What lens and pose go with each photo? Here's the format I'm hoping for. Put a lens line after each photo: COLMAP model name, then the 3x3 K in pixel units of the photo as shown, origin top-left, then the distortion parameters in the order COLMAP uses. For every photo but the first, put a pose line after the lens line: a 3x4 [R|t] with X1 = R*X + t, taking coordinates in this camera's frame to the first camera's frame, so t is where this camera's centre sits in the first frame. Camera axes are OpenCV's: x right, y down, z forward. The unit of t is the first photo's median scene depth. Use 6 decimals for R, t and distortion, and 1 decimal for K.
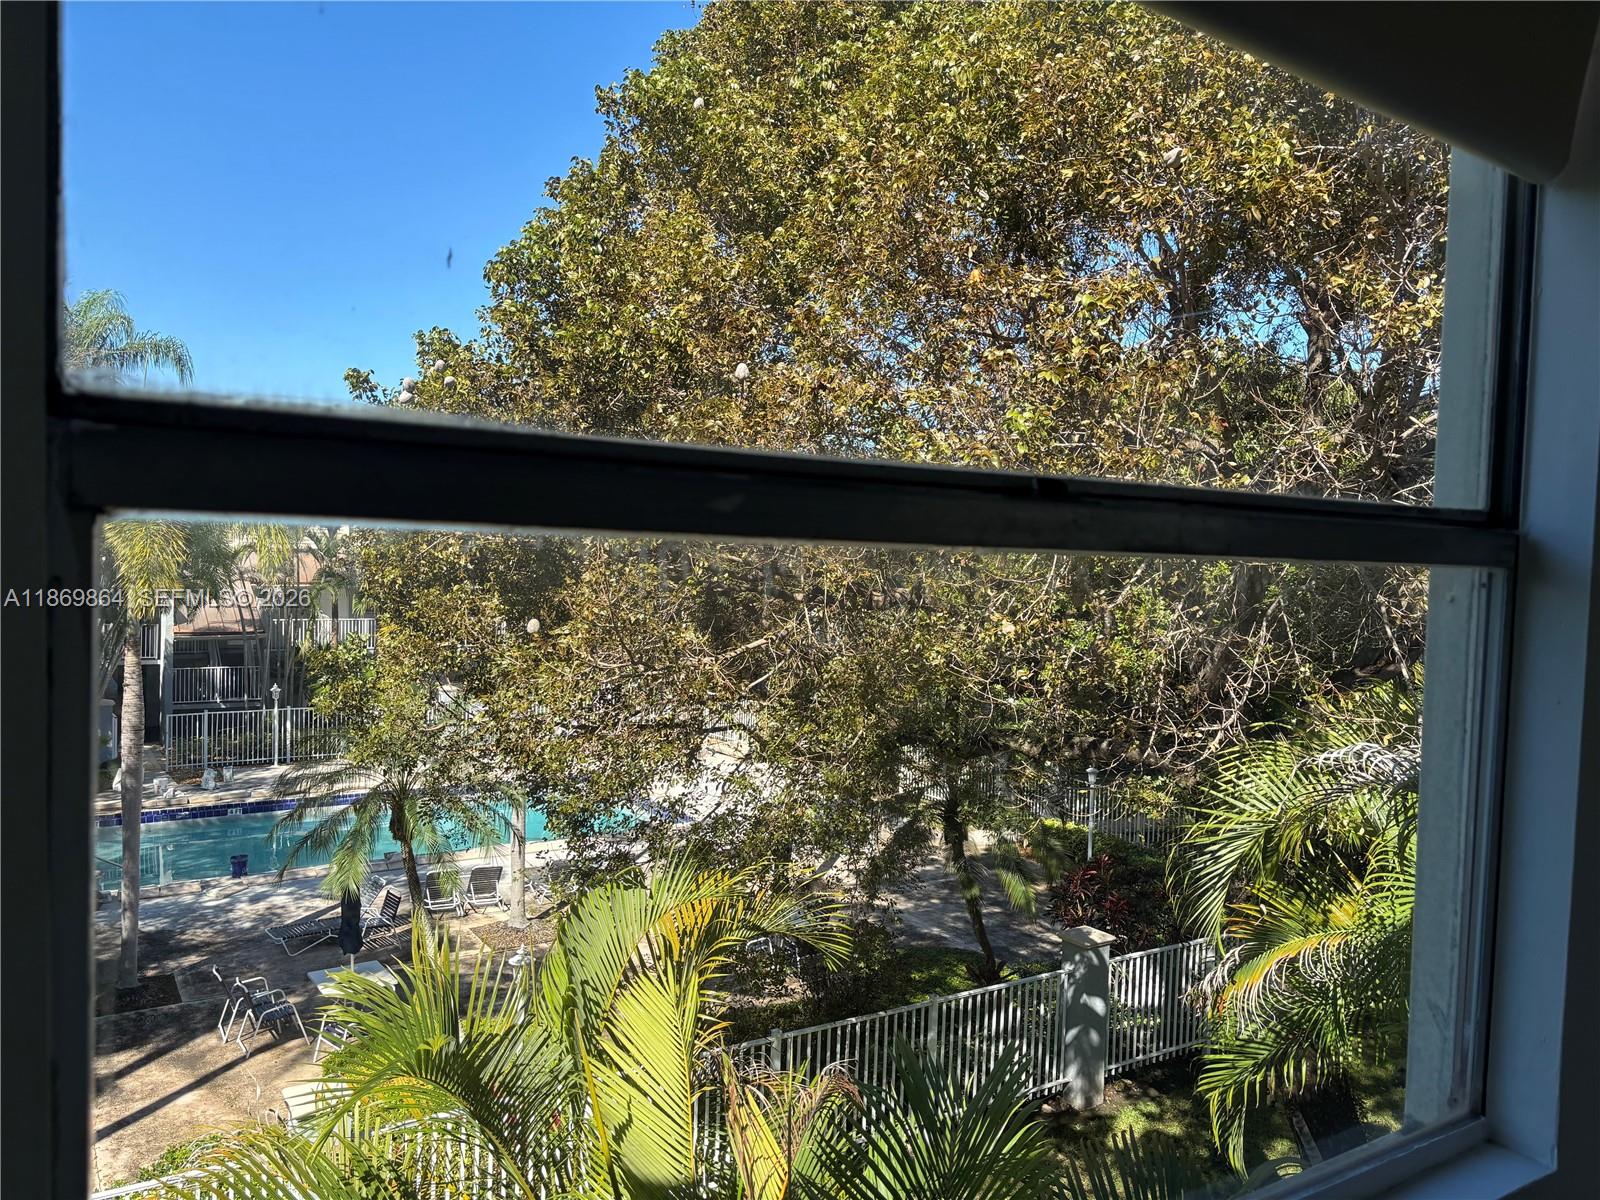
lens RADIAL K [[1204.8, 0, 799.8], [0, 1204.8, 602.1], [0, 0, 1]] dist [-0.004397, 0.000345]
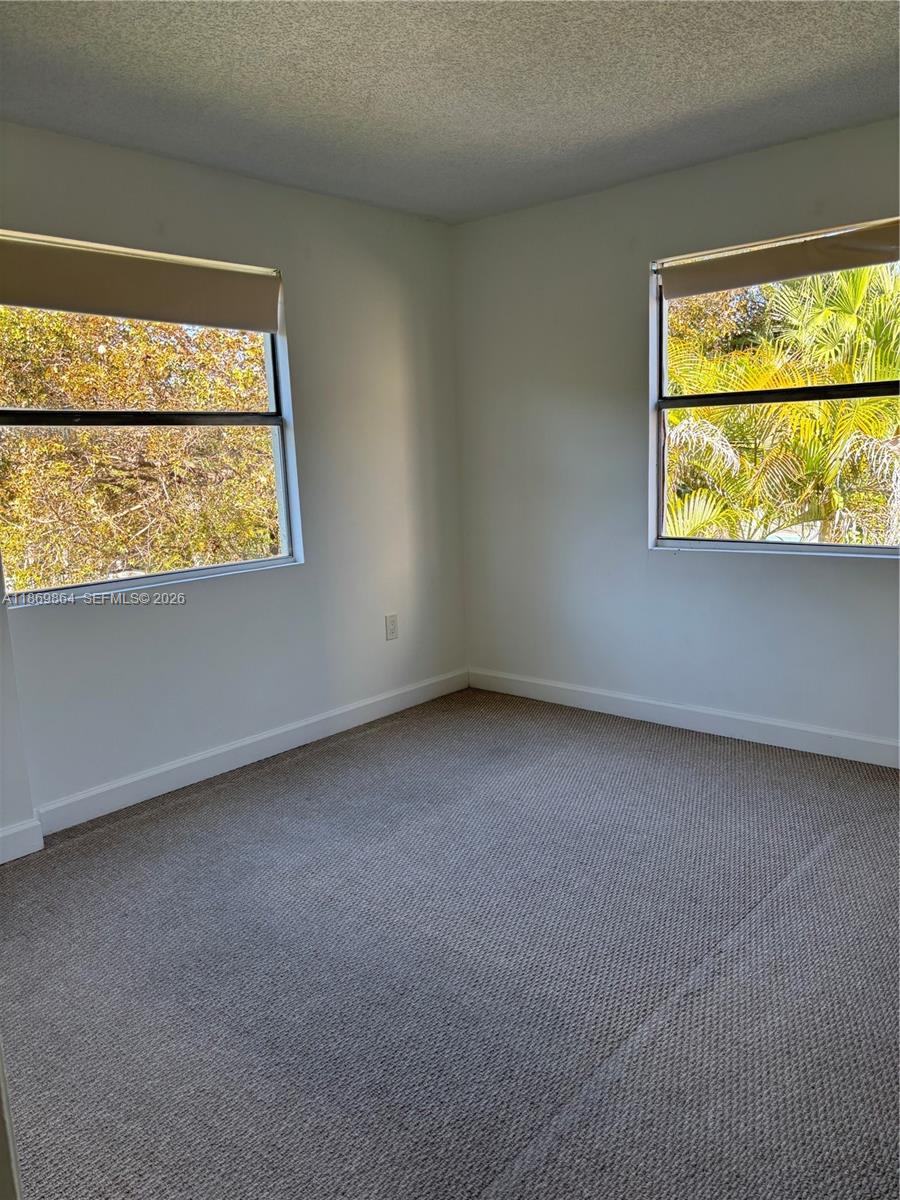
lens RADIAL K [[903.6, 0, 451.6], [0, 903.6, 594.2], [0, 0, 1]] dist [-0.004397, 0.000345]
pose [[0.957461, -0.111148, 0.266299, 0.048589], [0.080017, 0.988918, 0.125058, 0.041202], [-0.277247, -0.098429, 0.955743, -0.440827]]
